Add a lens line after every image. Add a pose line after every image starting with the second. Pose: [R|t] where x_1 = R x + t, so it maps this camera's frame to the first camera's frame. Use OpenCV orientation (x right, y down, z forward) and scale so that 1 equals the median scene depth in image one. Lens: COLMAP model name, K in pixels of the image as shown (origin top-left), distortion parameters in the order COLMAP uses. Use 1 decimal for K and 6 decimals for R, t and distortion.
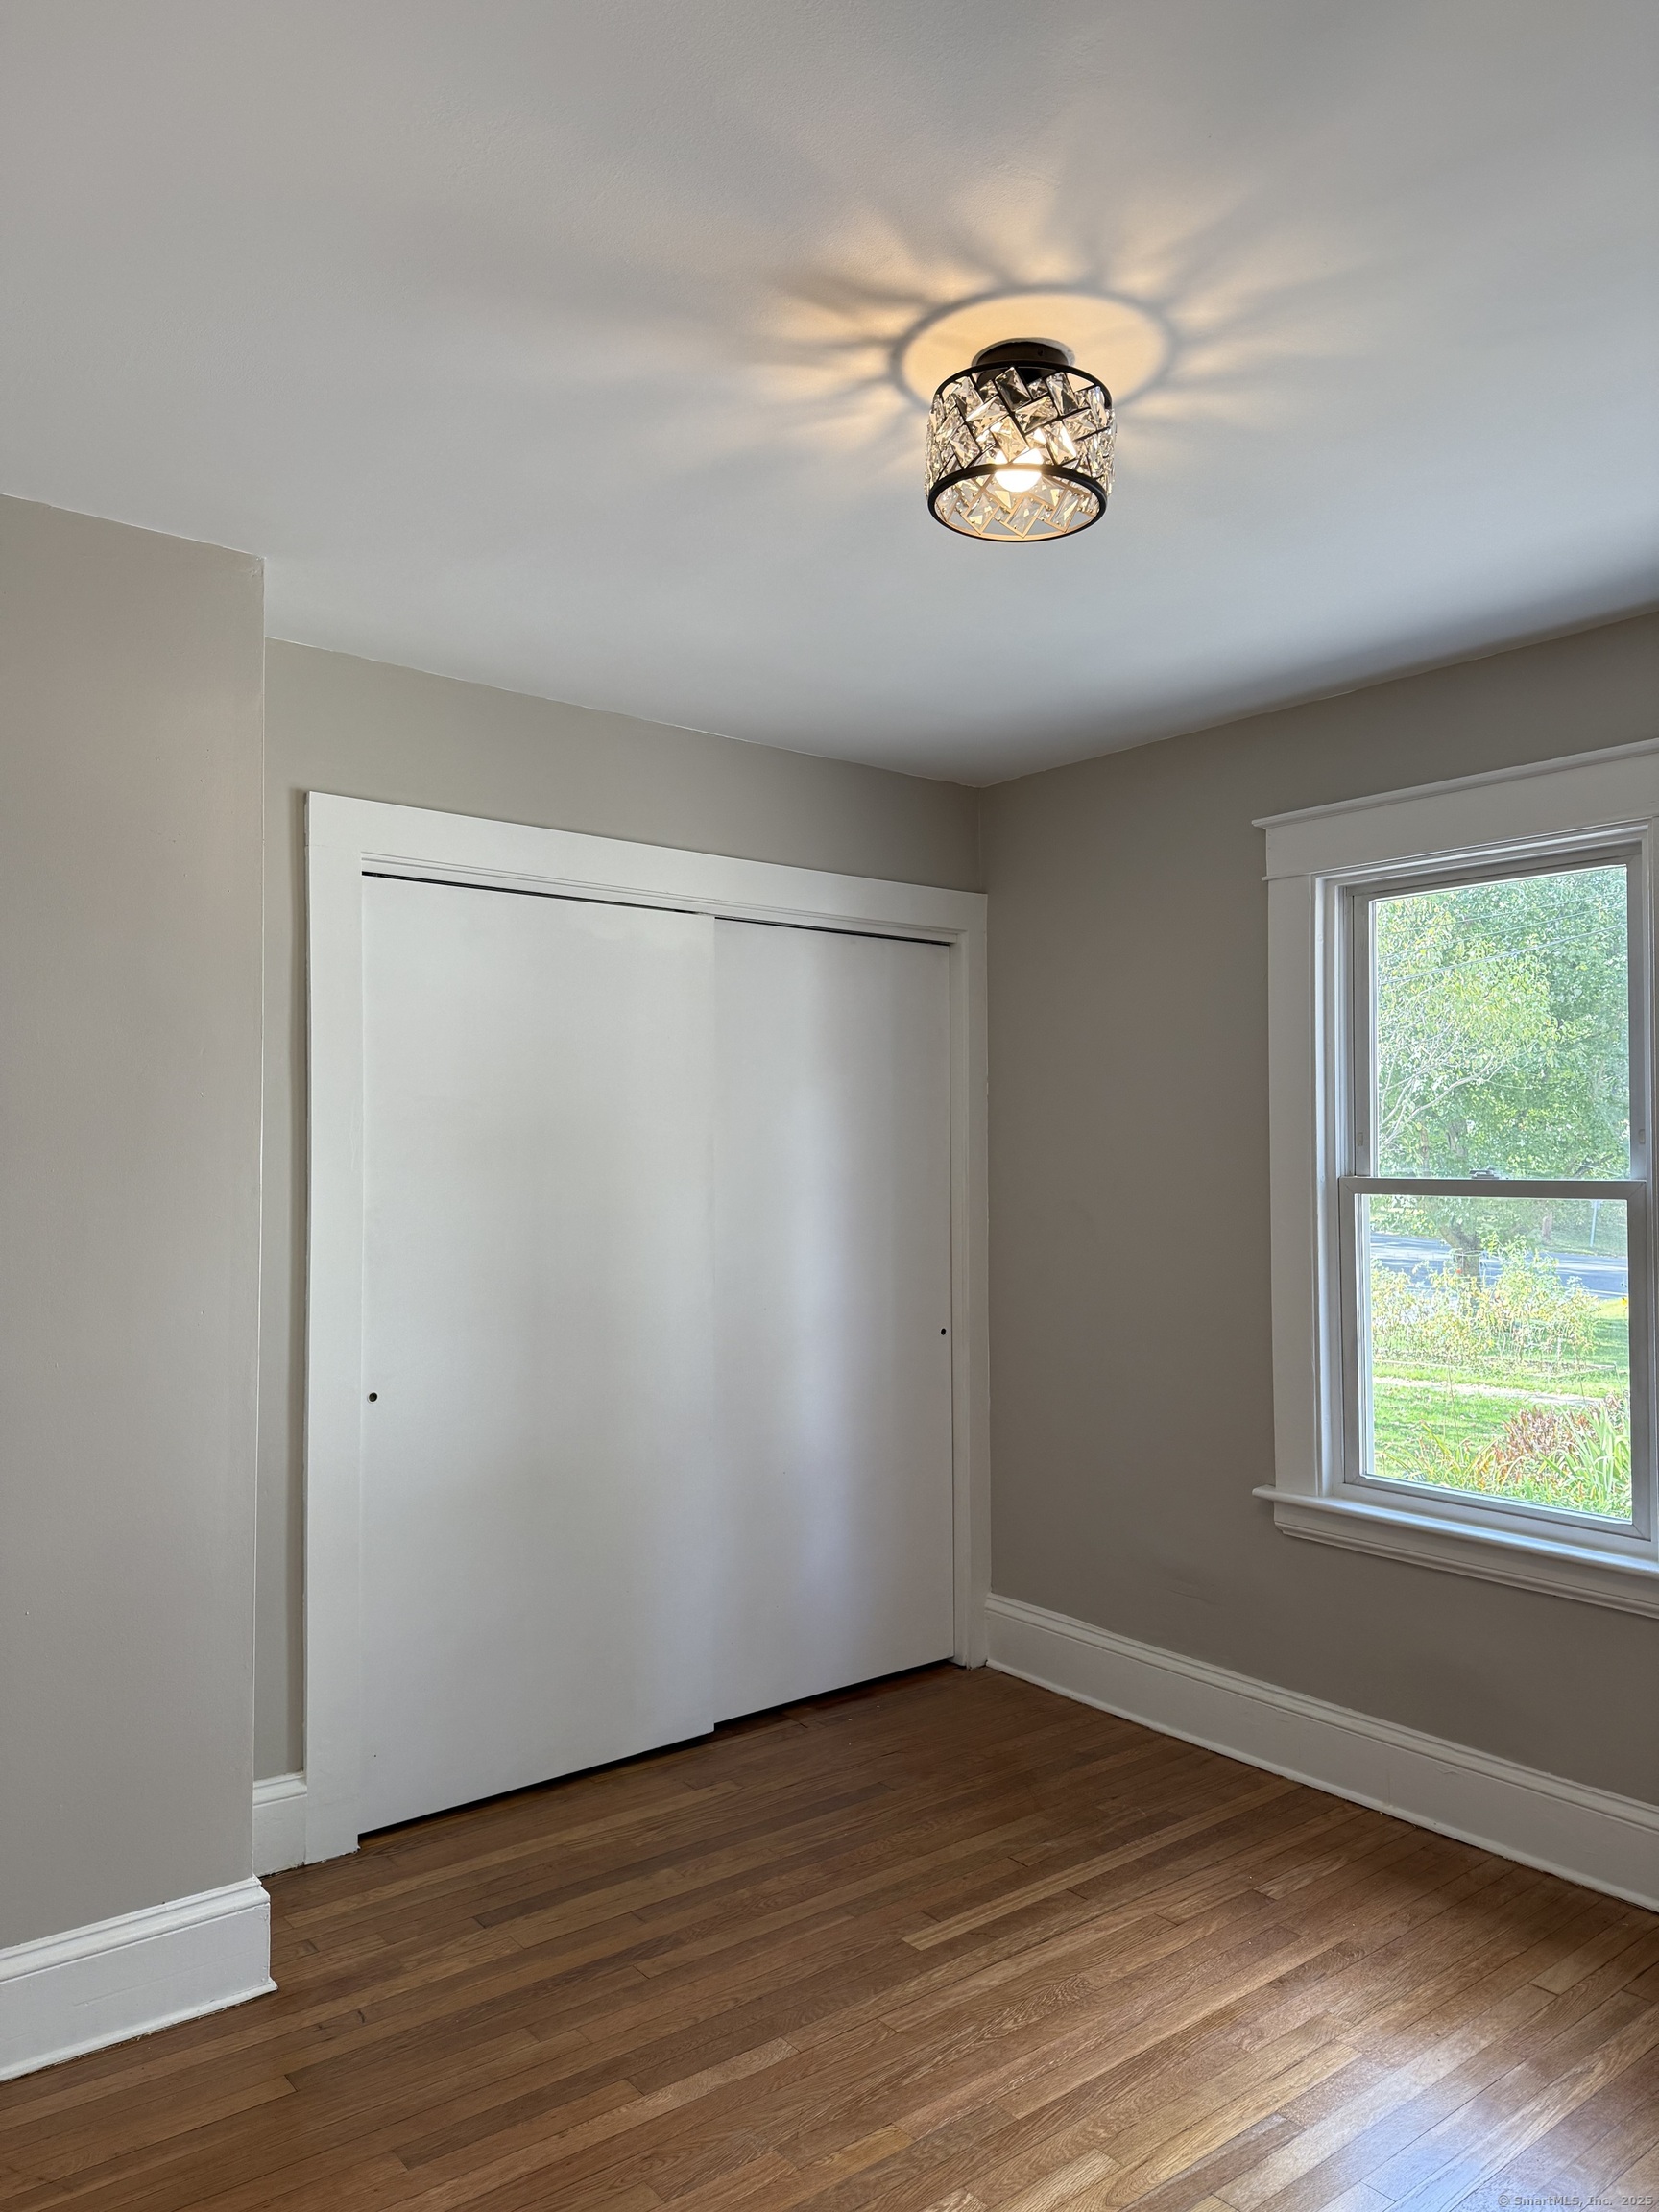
lens RADIAL K [[1548.9, 0, 833.5], [0, 1548.9, 1110.8], [0, 0, 1]] dist [0.066736, -0.089788]
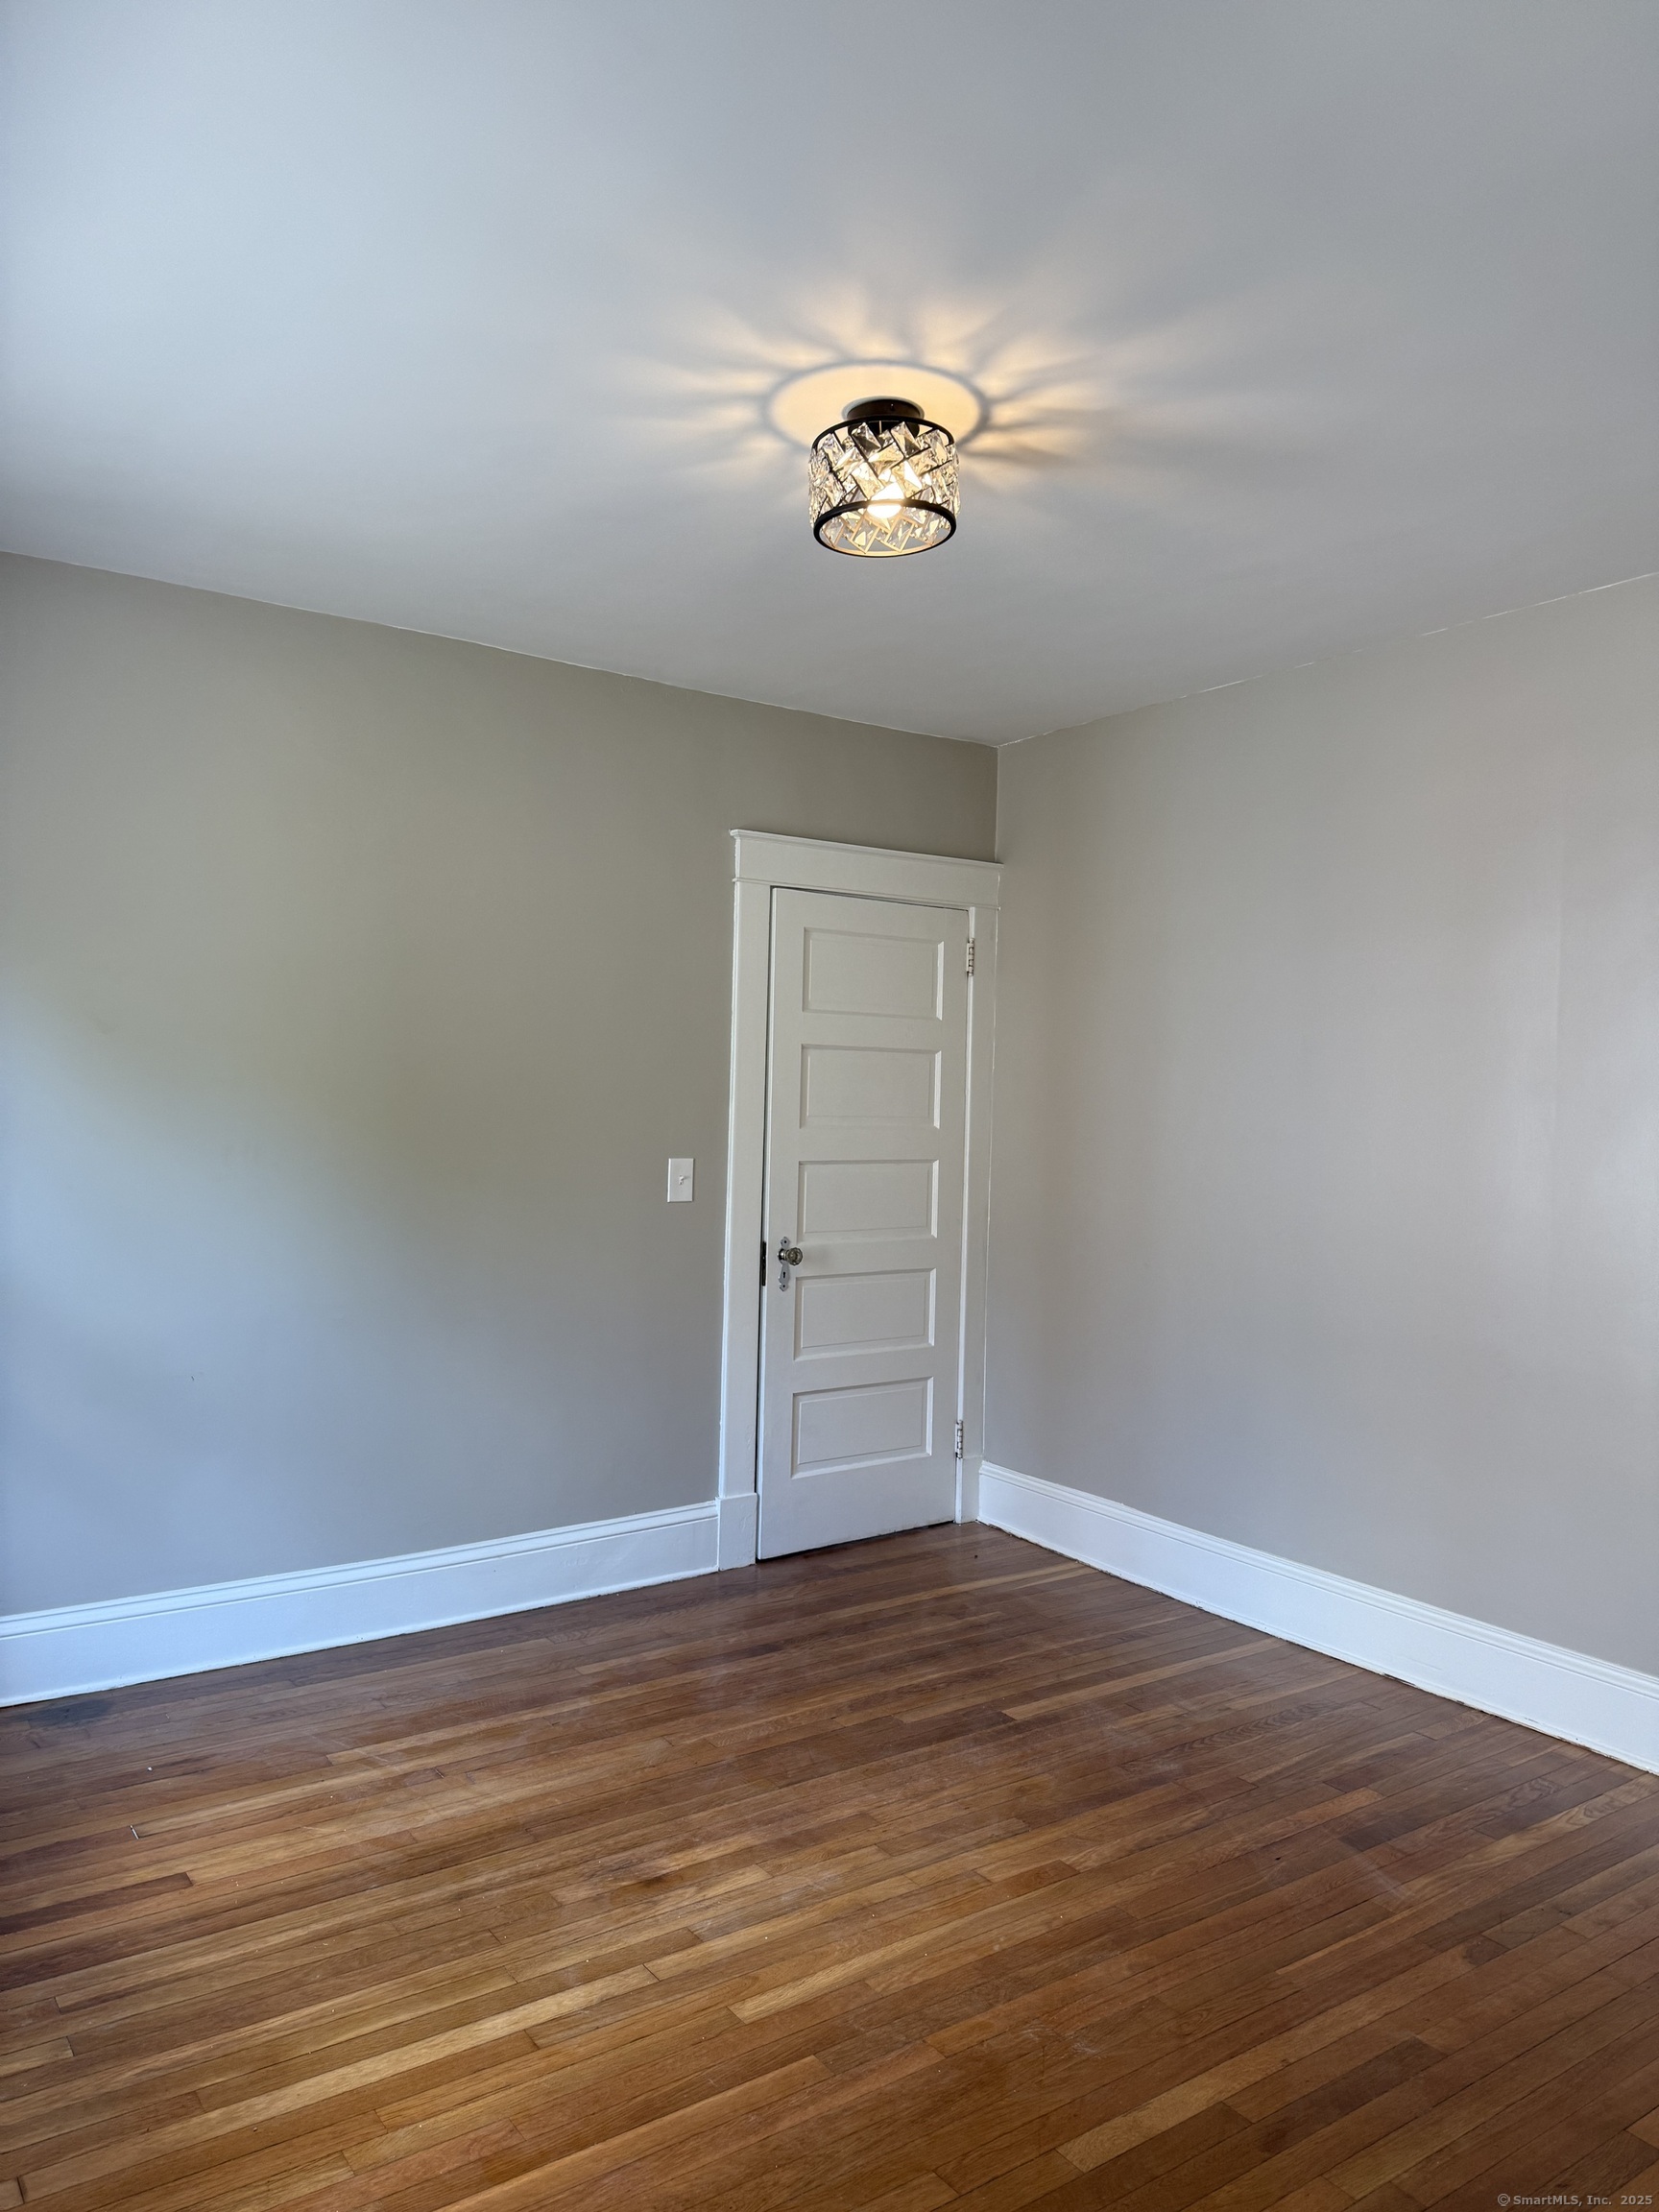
lens RADIAL K [[1548.9, 0, 833.5], [0, 1548.9, 1110.8], [0, 0, 1]] dist [0.066736, -0.089788]
pose [[-0.997627, -0.024212, 0.064454, 0.059880], [-0.025001, 0.999622, -0.011466, 0.081841], [-0.064152, -0.013050, -0.997855, 2.031275]]
